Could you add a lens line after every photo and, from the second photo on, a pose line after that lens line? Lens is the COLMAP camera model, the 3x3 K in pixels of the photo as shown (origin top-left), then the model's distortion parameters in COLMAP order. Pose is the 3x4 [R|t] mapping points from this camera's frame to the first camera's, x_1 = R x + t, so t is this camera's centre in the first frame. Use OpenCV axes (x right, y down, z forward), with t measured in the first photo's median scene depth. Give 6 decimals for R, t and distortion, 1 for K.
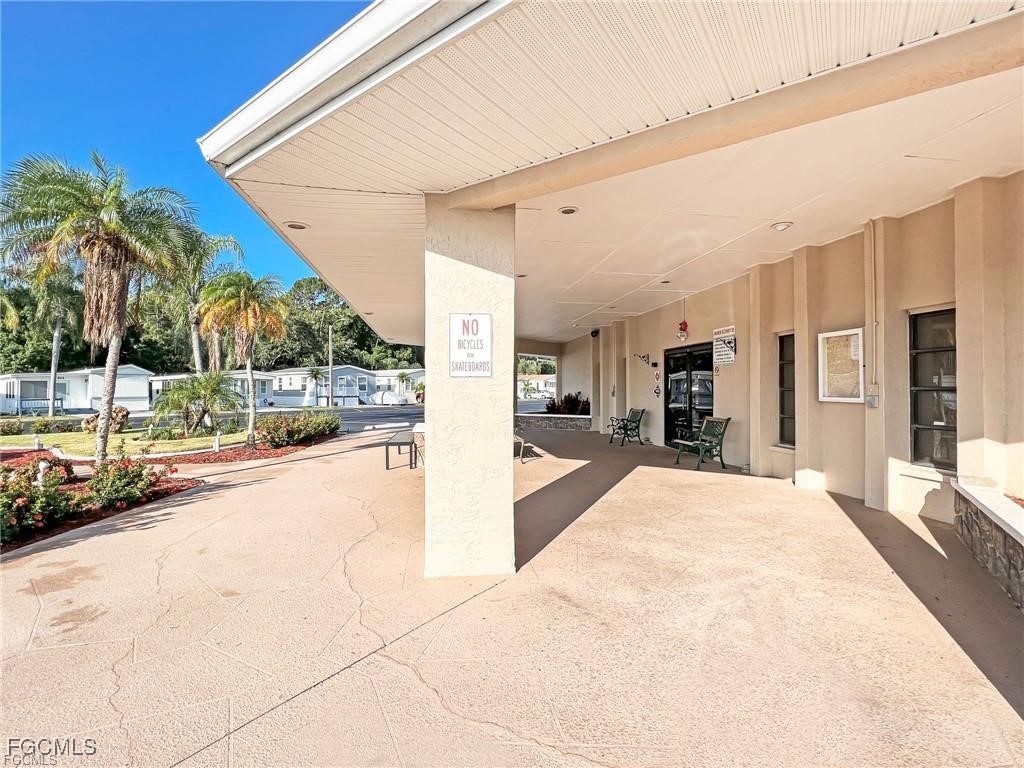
lens RADIAL K [[476.9, 0, 512.0], [0, 476.9, 384.0], [0, 0, 1]] dist [-0.002457, -0.000339]
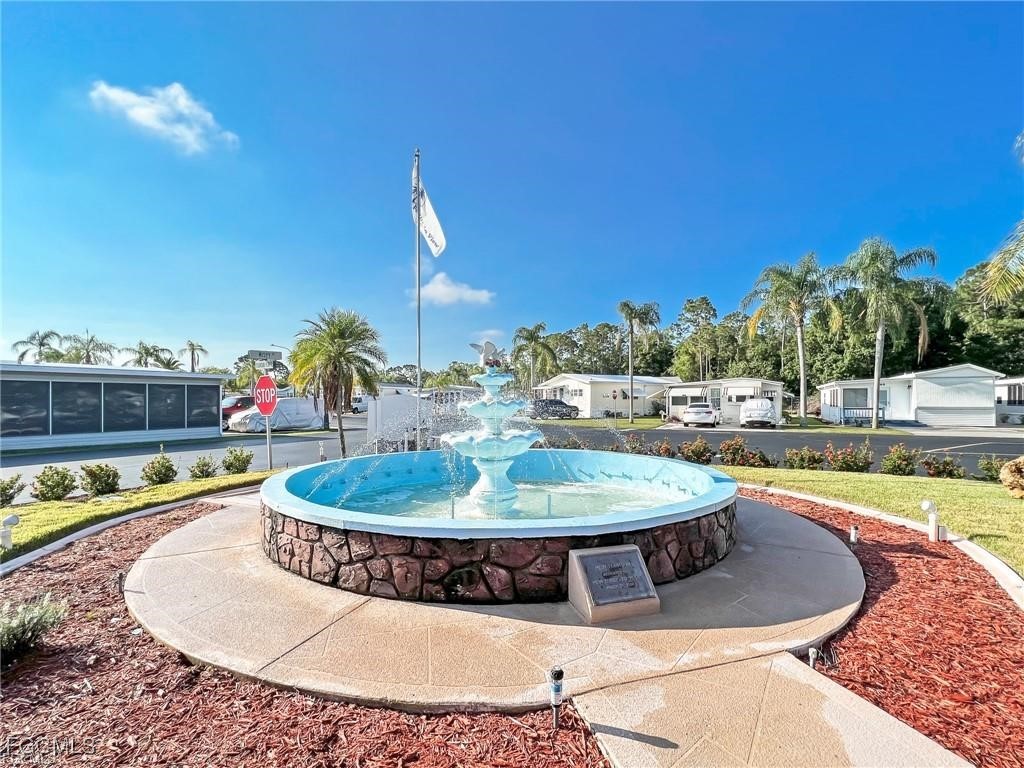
lens RADIAL K [[453.0, 0, 533.9], [0, 453.0, 400.5], [0, 0, 1]] dist [-0.000402, -0.000081]
pose [[0.184535, 0.003484, -0.982820, -0.203241], [0.012054, 0.999910, 0.005807, 0.003411], [0.982752, -0.012919, 0.184476, 0.177533]]
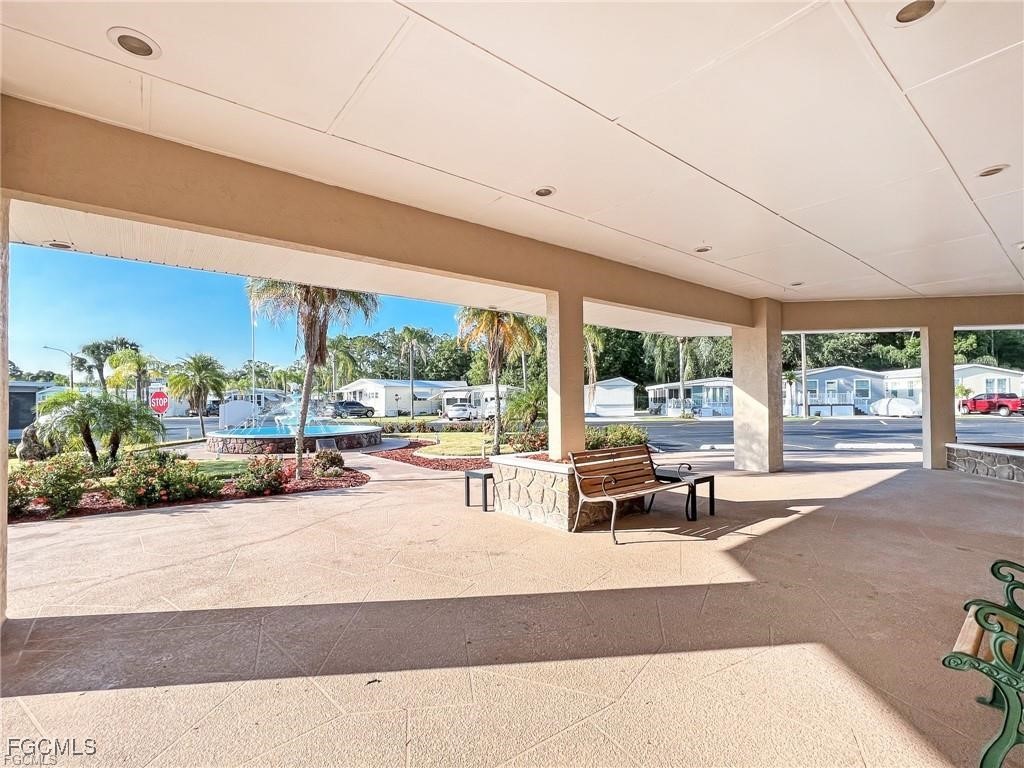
lens RADIAL K [[476.9, 0, 512.0], [0, 476.9, 384.0], [0, 0, 1]] dist [-0.002457, -0.000339]
pose [[0.499843, -0.030328, -0.865585, 0.099397], [0.018646, 0.999532, -0.024254, 0.000222], [0.865915, -0.004017, 0.500174, 0.147115]]
